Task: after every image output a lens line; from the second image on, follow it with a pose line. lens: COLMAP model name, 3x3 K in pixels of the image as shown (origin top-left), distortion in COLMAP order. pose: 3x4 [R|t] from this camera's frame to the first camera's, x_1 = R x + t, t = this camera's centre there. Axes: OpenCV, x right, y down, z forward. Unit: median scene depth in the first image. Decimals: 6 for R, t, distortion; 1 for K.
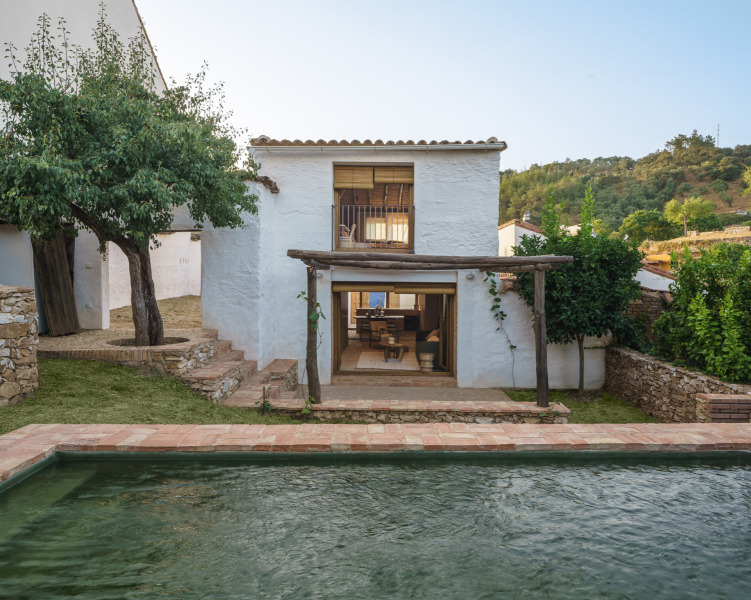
lens RADIAL K [[511.2, 0, 387.3], [0, 511.2, 284.1], [0, 0, 1]] dist [-0.001940, -0.000364]
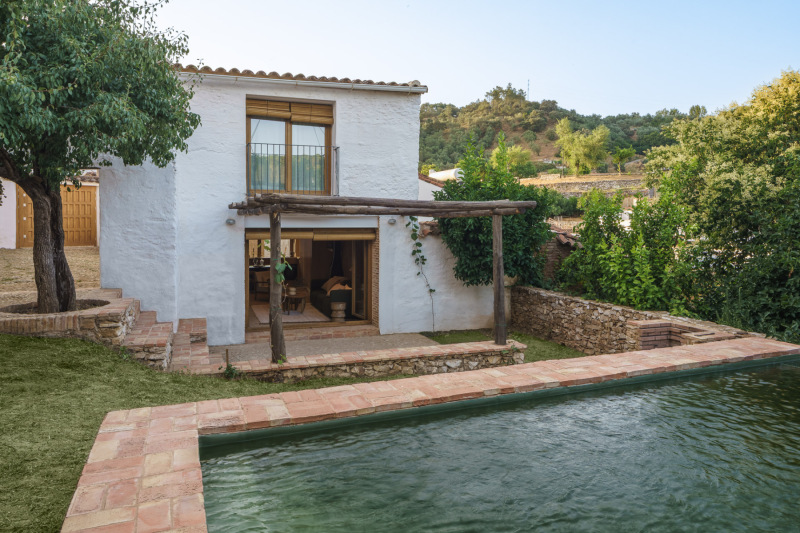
lens RADIAL K [[539.5, 0, 398.9], [0, 539.5, 239.0], [0, 0, 1]] dist [-0.002905, 0.000450]
pose [[0.942846, -0.020404, 0.332603, -0.175178], [0.014409, 0.999686, 0.020483, -0.002069], [-0.332917, -0.014520, 0.942844, 0.019364]]
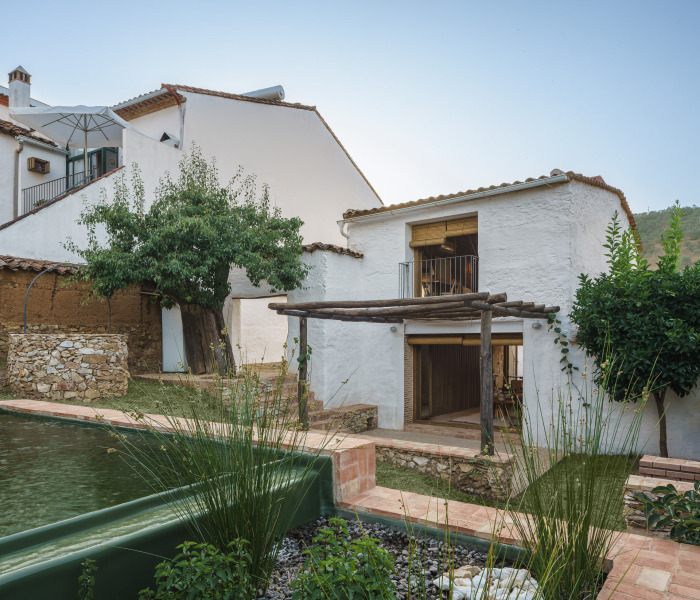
lens RADIAL K [[519.3, 0, 349.7], [0, 519.3, 345.9], [0, 0, 1]] dist [-0.001838, 0.000248]
pose [[0.809277, -0.009927, -0.587344, 0.452471], [0.001894, 0.999896, -0.014290, 0.035459], [0.587424, 0.010452, 0.809212, 0.053003]]
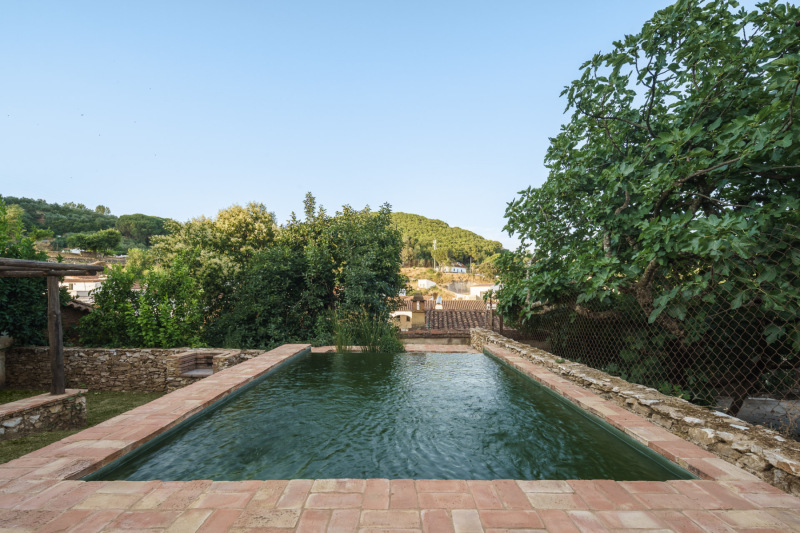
lens RADIAL K [[362.8, 0, 400.1], [0, 362.8, 297.6], [0, 0, 1]] dist [-0.001873, -0.000102]
pose [[0.039917, -0.013662, 0.999110, -0.325869], [0.008368, 0.999876, 0.013338, 0.011532], [-0.999168, 0.007828, 0.040026, 0.134101]]
